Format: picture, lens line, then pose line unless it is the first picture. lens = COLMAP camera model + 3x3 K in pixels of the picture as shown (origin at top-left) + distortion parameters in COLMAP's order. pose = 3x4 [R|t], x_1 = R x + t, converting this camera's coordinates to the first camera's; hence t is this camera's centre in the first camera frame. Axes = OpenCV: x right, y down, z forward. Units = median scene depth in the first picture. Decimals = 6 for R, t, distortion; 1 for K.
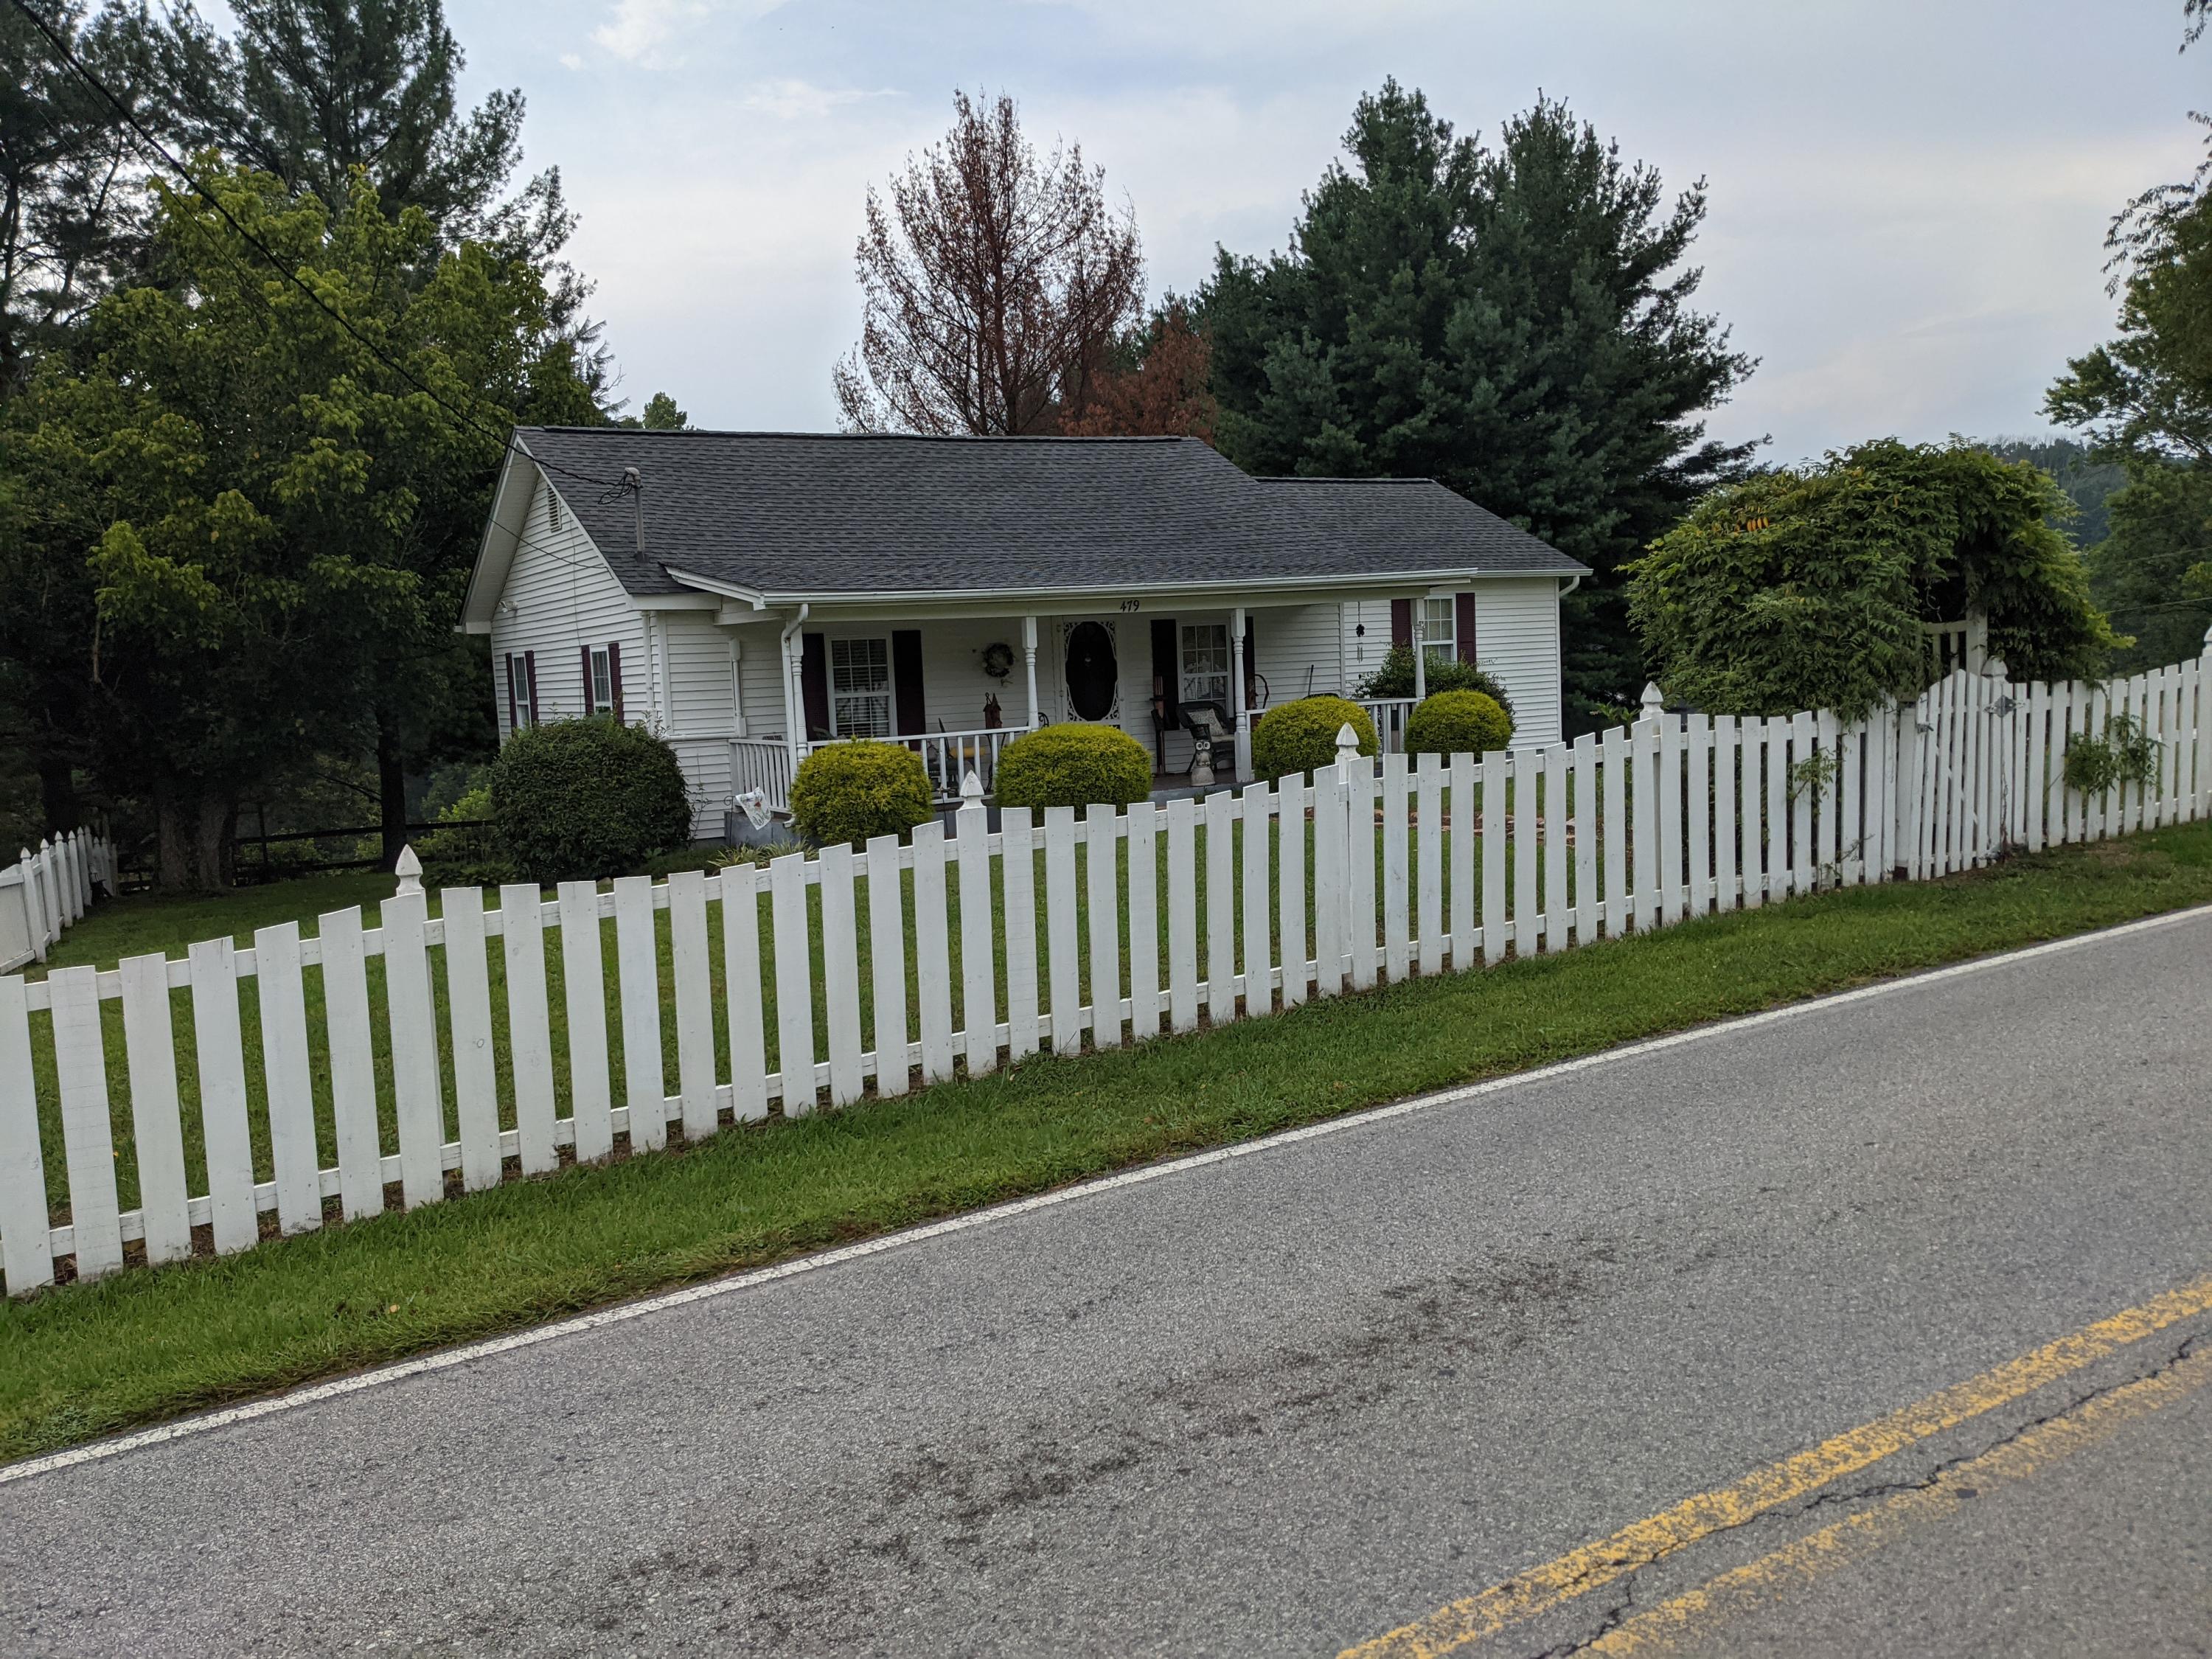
lens RADIAL K [[1642.8, 0, 1109.5], [0, 1642.8, 830.7], [0, 0, 1]] dist [0.049721, -0.065614]
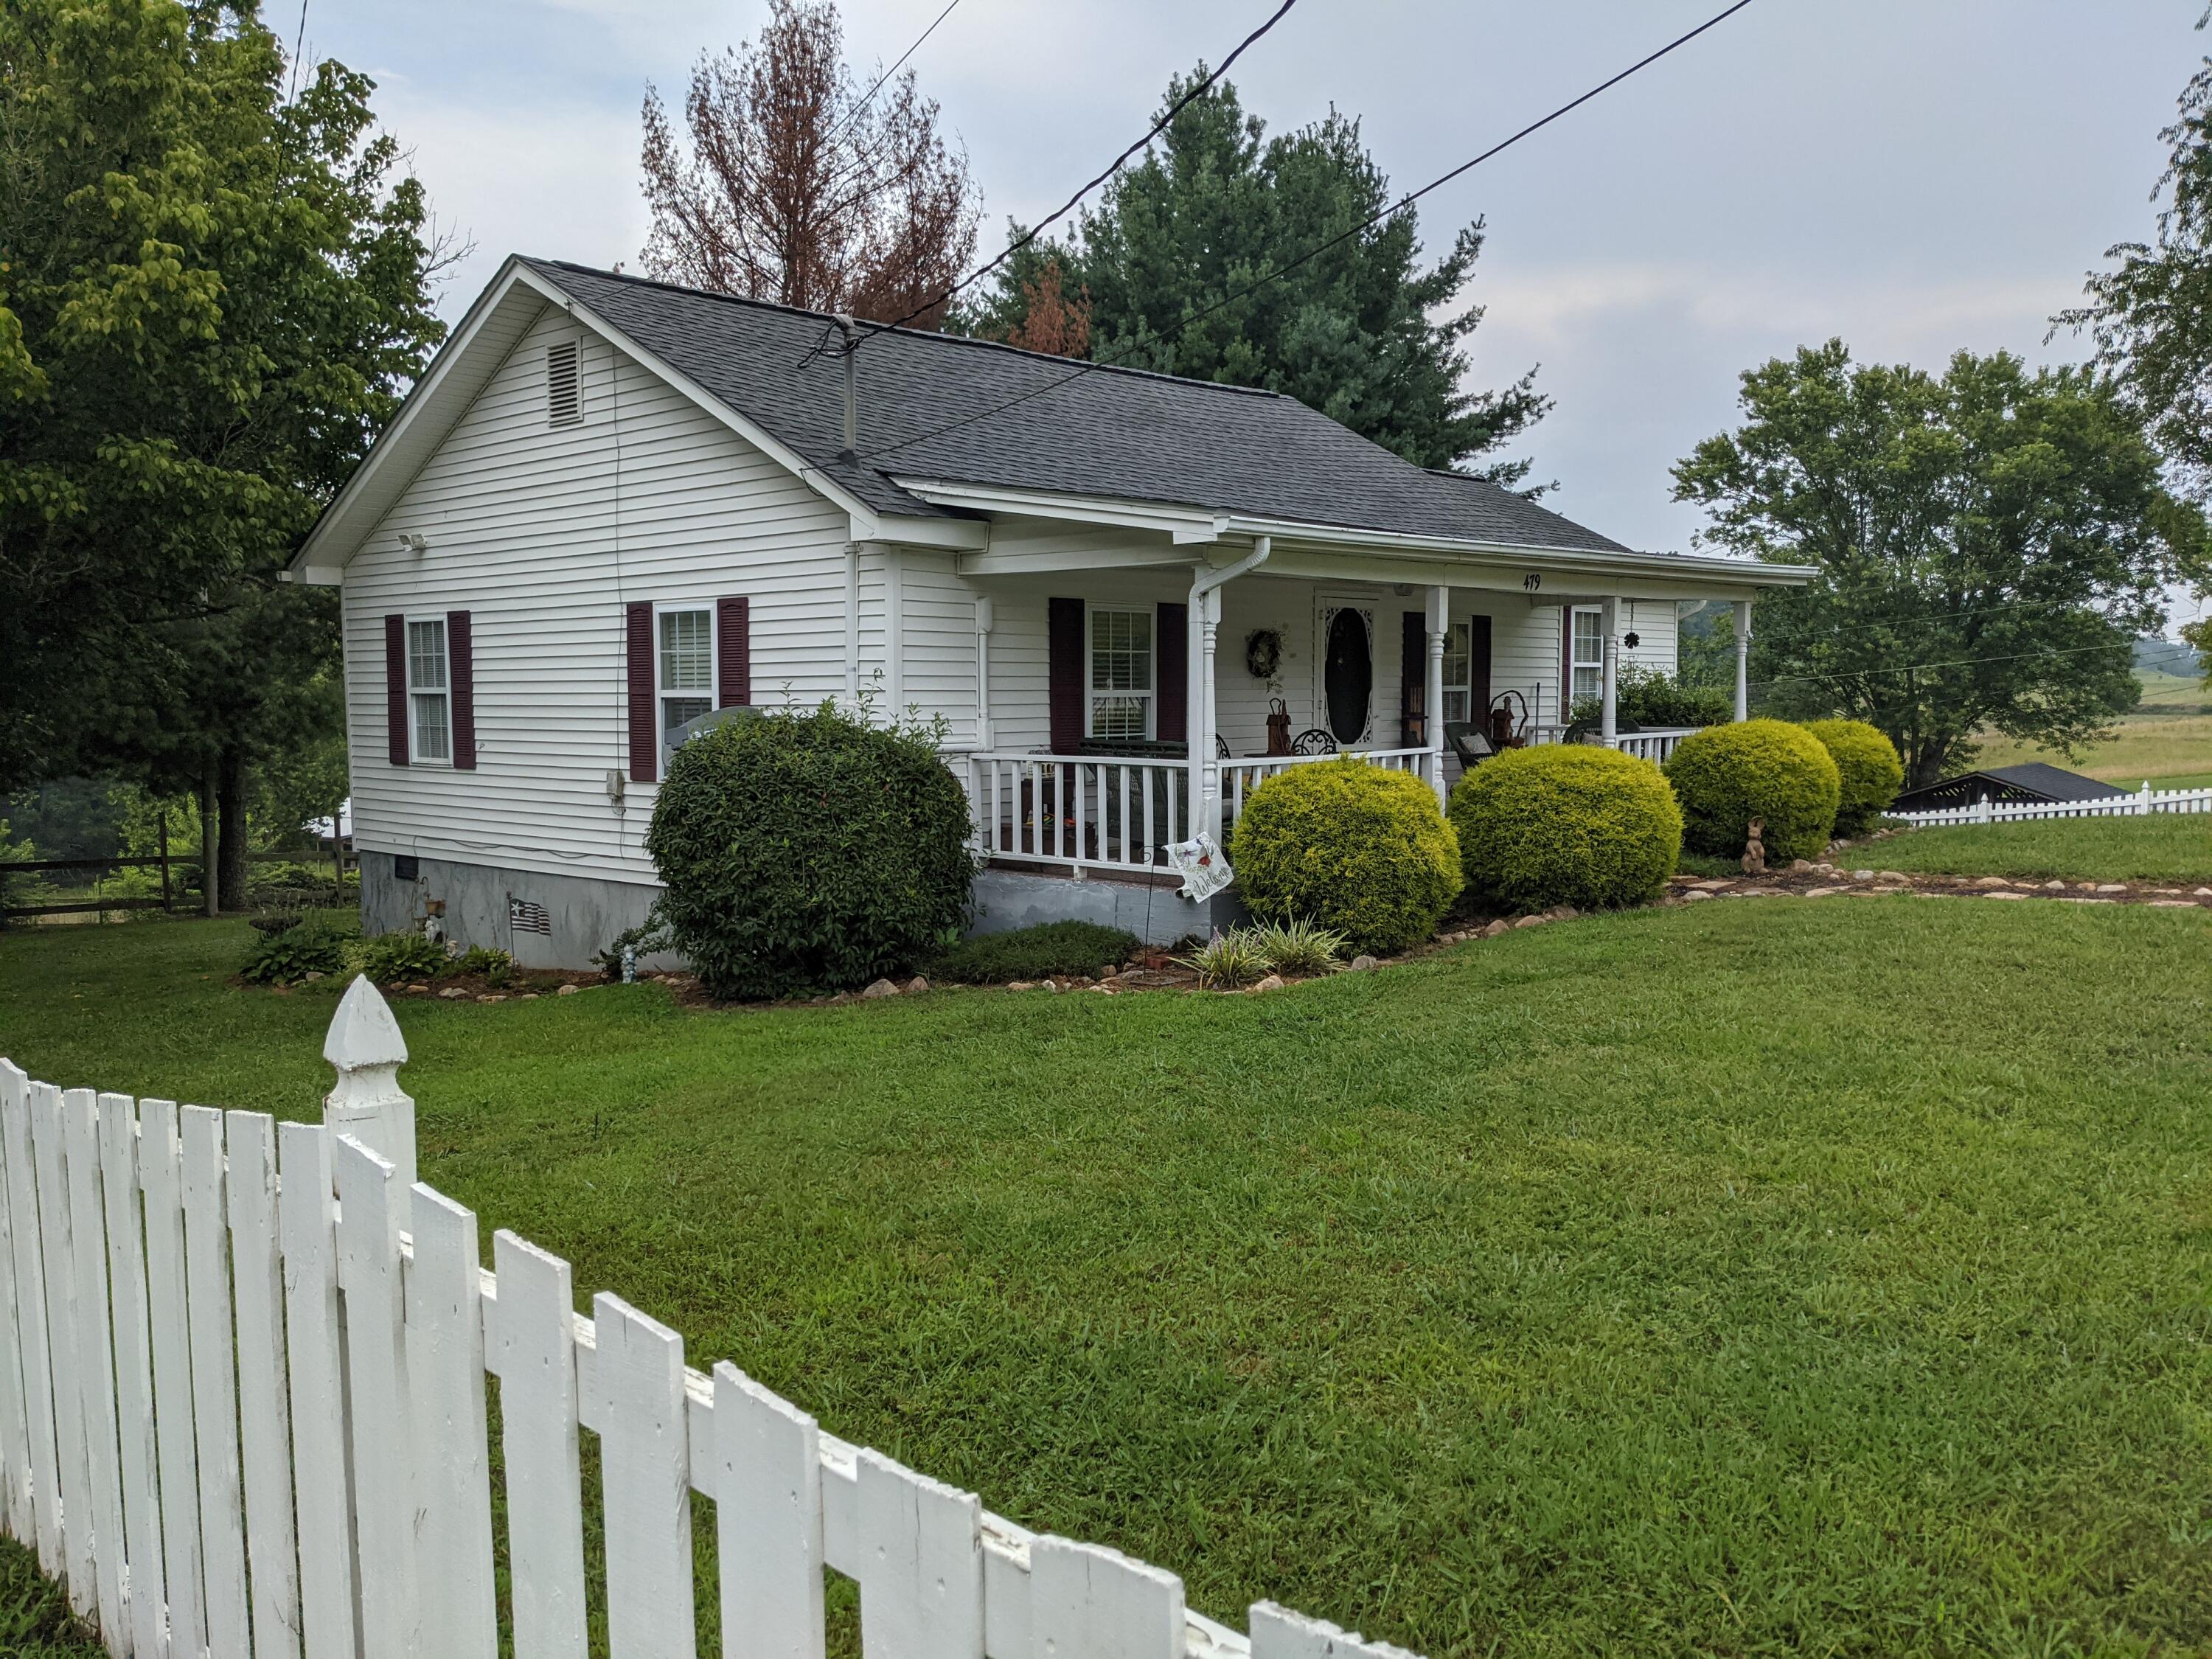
lens RADIAL K [[1642.8, 0, 1109.5], [0, 1642.8, 830.7], [0, 0, 1]] dist [0.049721, -0.065614]
pose [[0.956820, 0.016839, 0.290192, -0.162836], [-0.009992, 0.999636, -0.025062, -0.004452], [-0.290509, 0.021080, 0.956640, 0.166086]]
